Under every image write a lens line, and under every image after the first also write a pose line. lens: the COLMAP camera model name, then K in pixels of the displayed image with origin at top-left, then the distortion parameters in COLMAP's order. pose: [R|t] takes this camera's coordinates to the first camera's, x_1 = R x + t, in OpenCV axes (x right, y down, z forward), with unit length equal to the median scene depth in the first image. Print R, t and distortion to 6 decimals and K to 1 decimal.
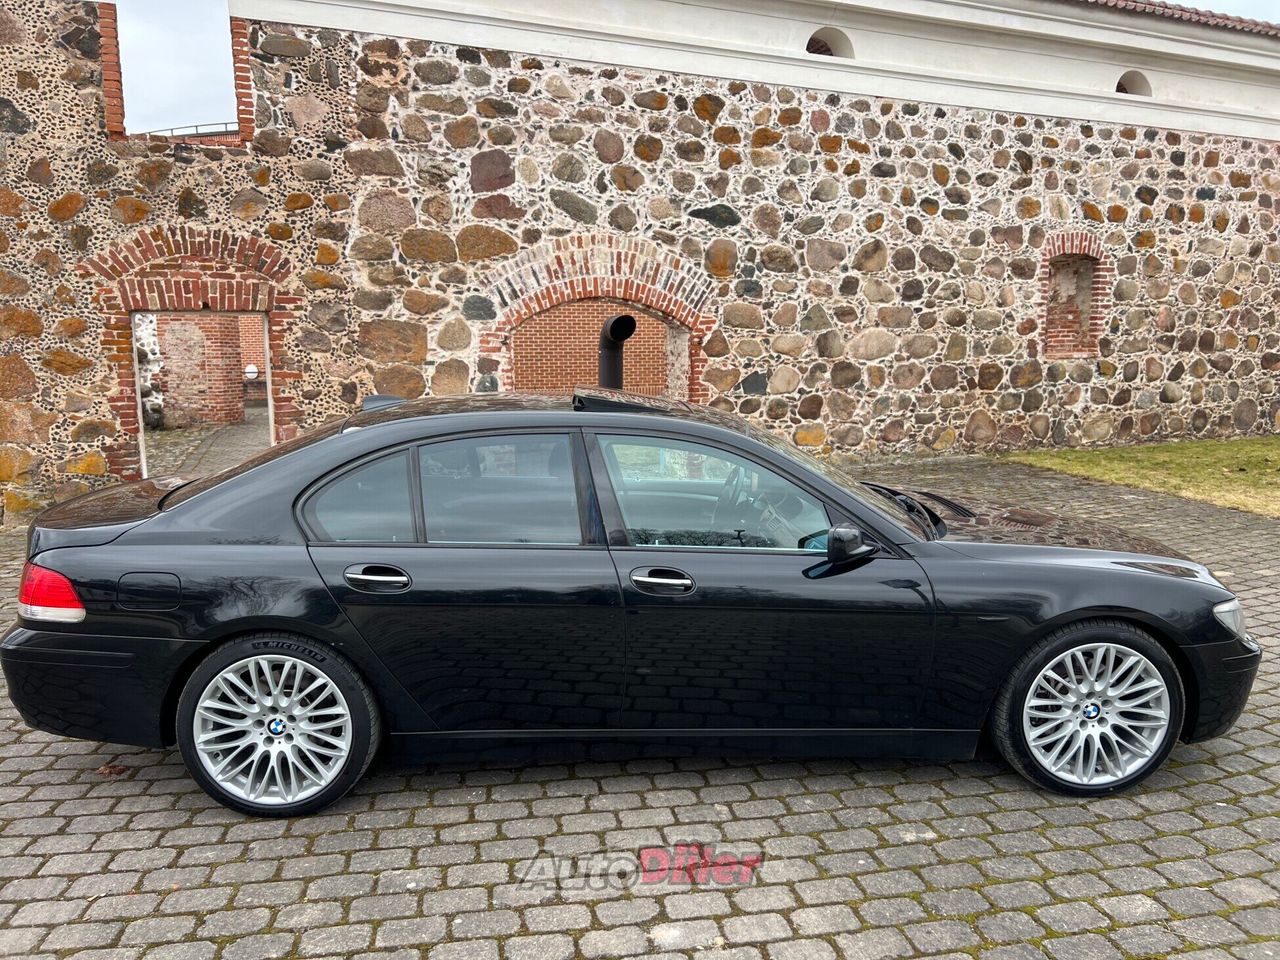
lens RADIAL K [[960.6, 0, 646.3], [0, 960.6, 485.7], [0, 0, 1]] dist [0.050808, -0.057672]
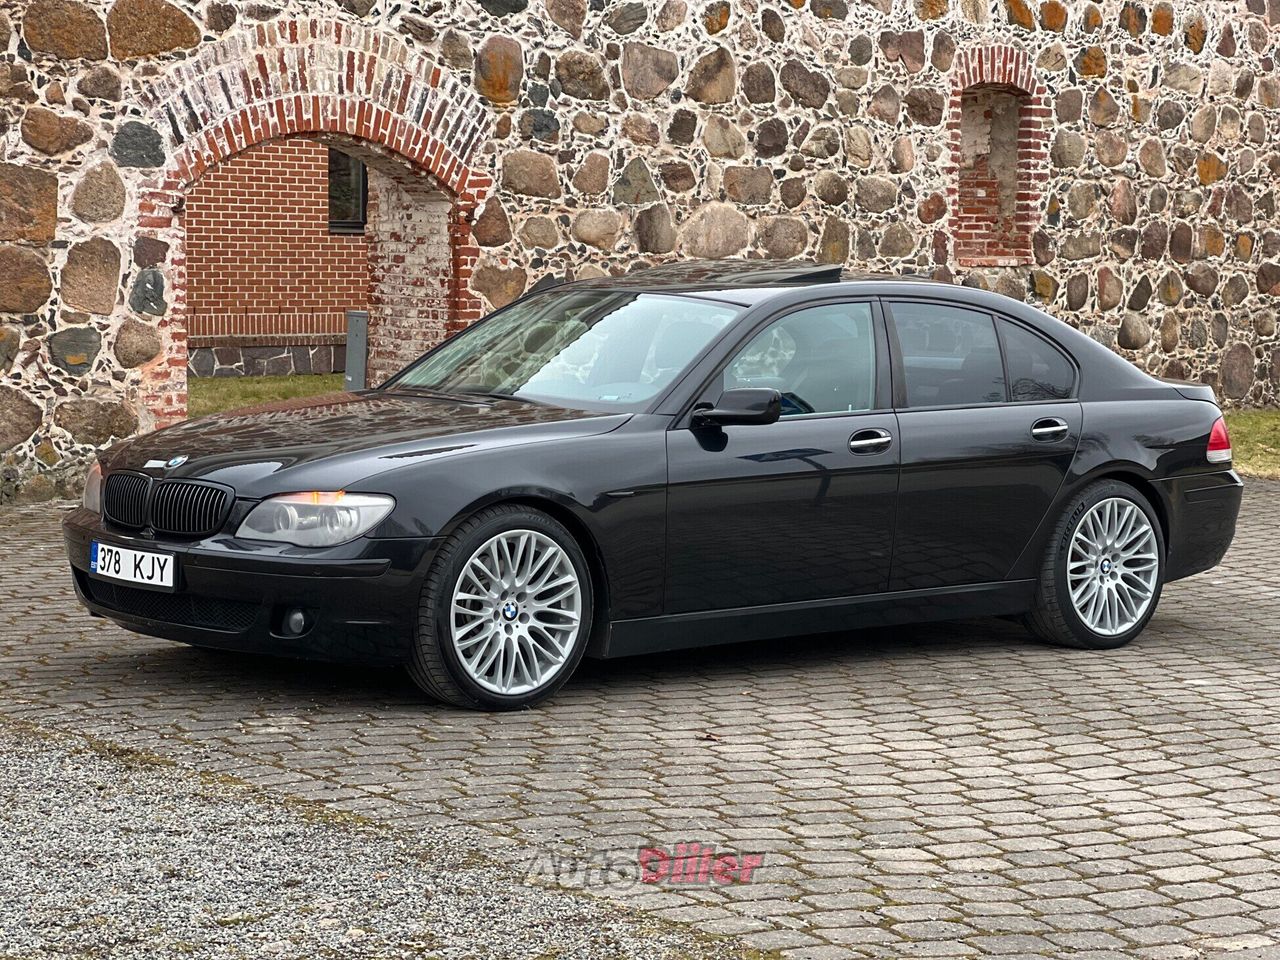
lens RADIAL K [[2792.6, 0, 667.2], [0, 2792.6, 439.8], [0, 0, 1]] dist [0.204946, 0.000000]
pose [[0.912557, -0.004779, 0.408921, -0.512517], [0.033410, 0.997460, -0.062901, 0.083498], [-0.407582, 0.071062, 0.910399, -0.510528]]
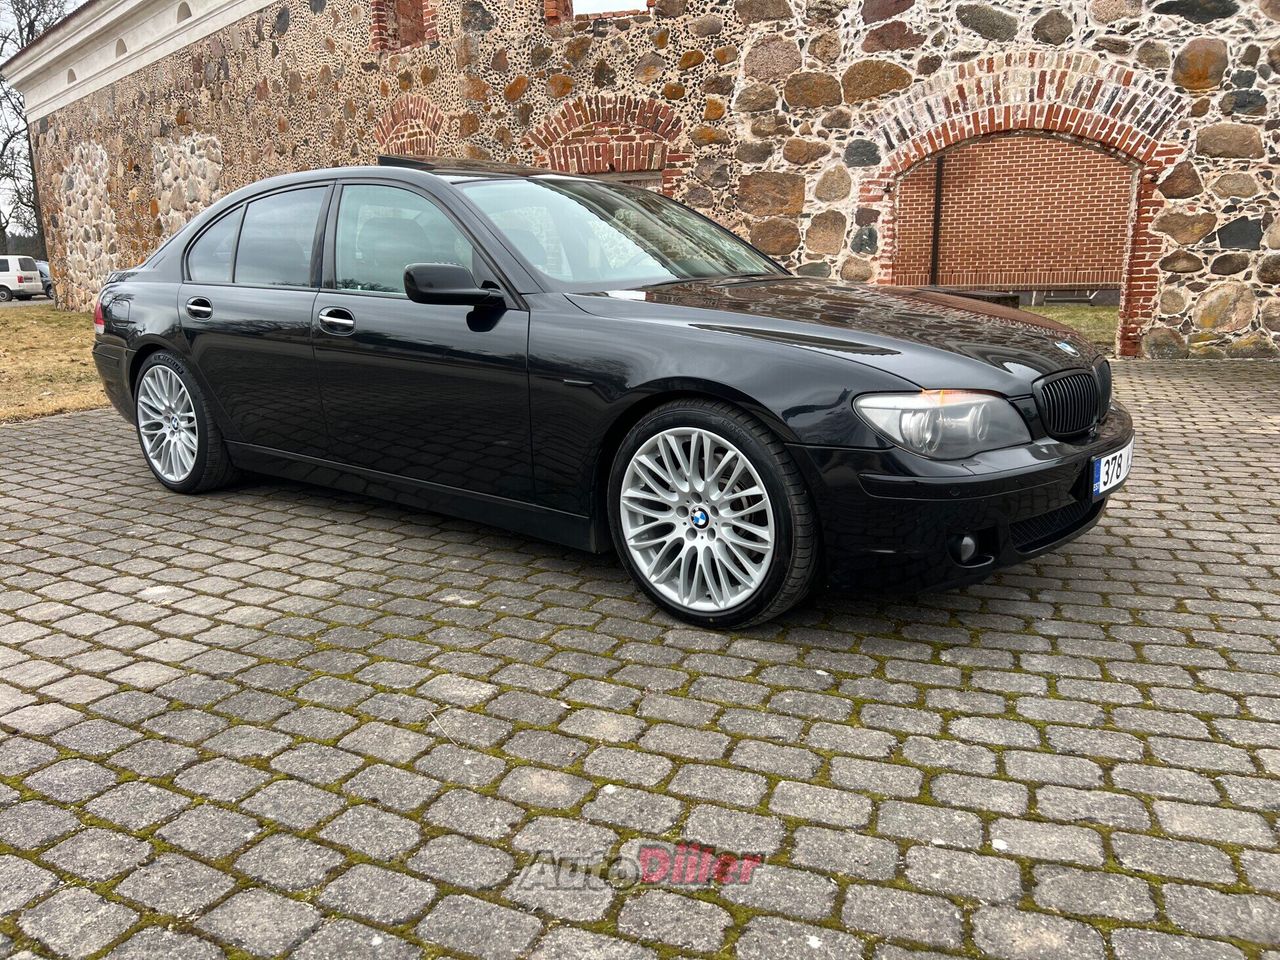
lens RADIAL K [[960.6, 0, 649.5], [0, 960.6, 490.3], [0, 0, 1]] dist [0.050808, -0.057672]
pose [[0.758063, 0.143158, -0.636275, 0.293896], [-0.079502, 0.988619, 0.127714, 0.033545], [0.647318, -0.046230, 0.760817, 0.125115]]
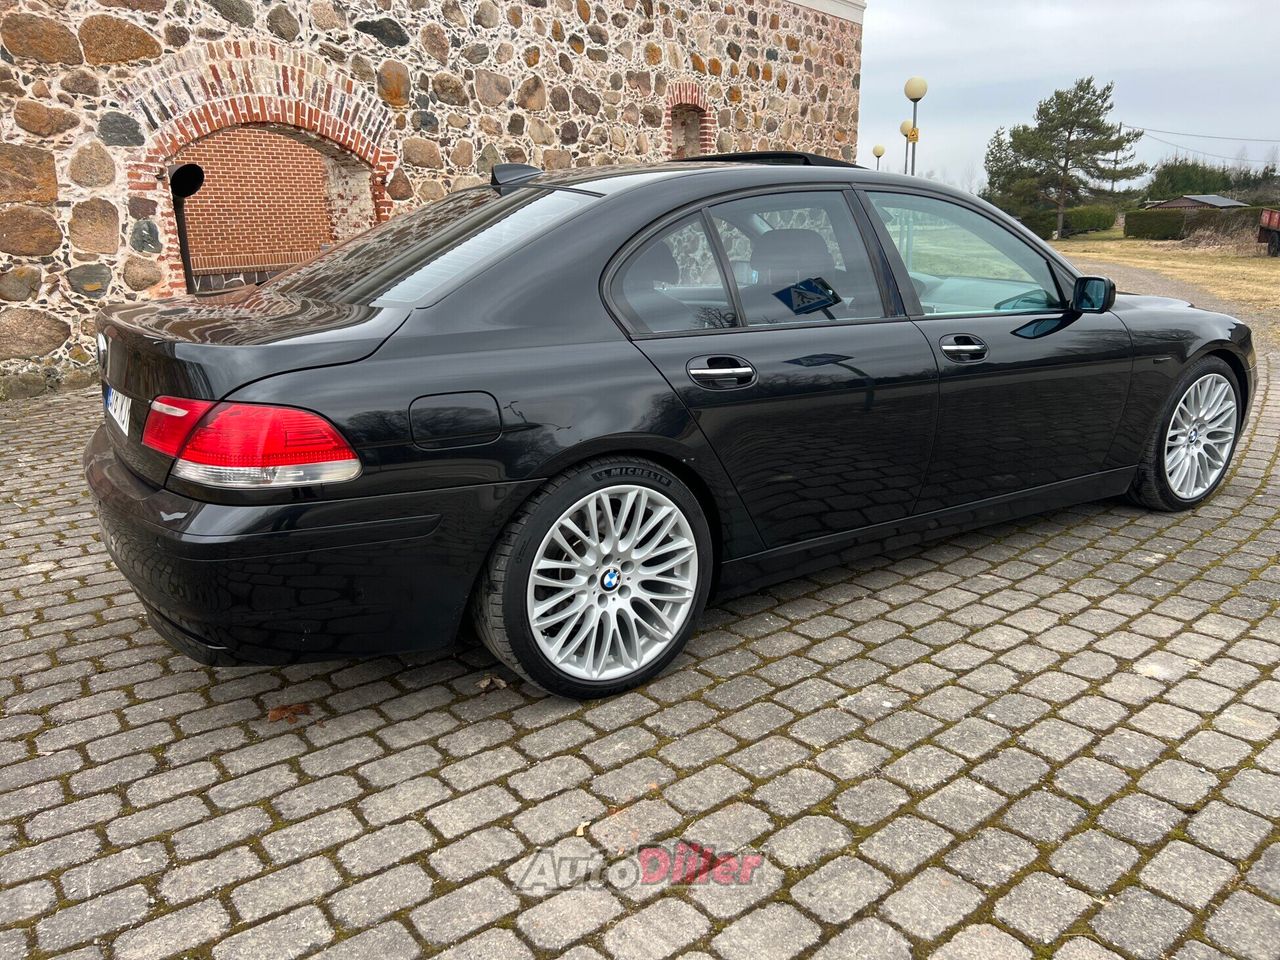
lens RADIAL K [[960.6, 0, 640.1], [0, 960.6, 484.5], [0, 0, 1]] dist [0.050808, -0.057672]
pose [[0.864975, -0.146990, 0.479804, -0.212572], [0.088602, 0.985851, 0.142291, 0.018241], [-0.493931, -0.080567, 0.865761, 0.100317]]
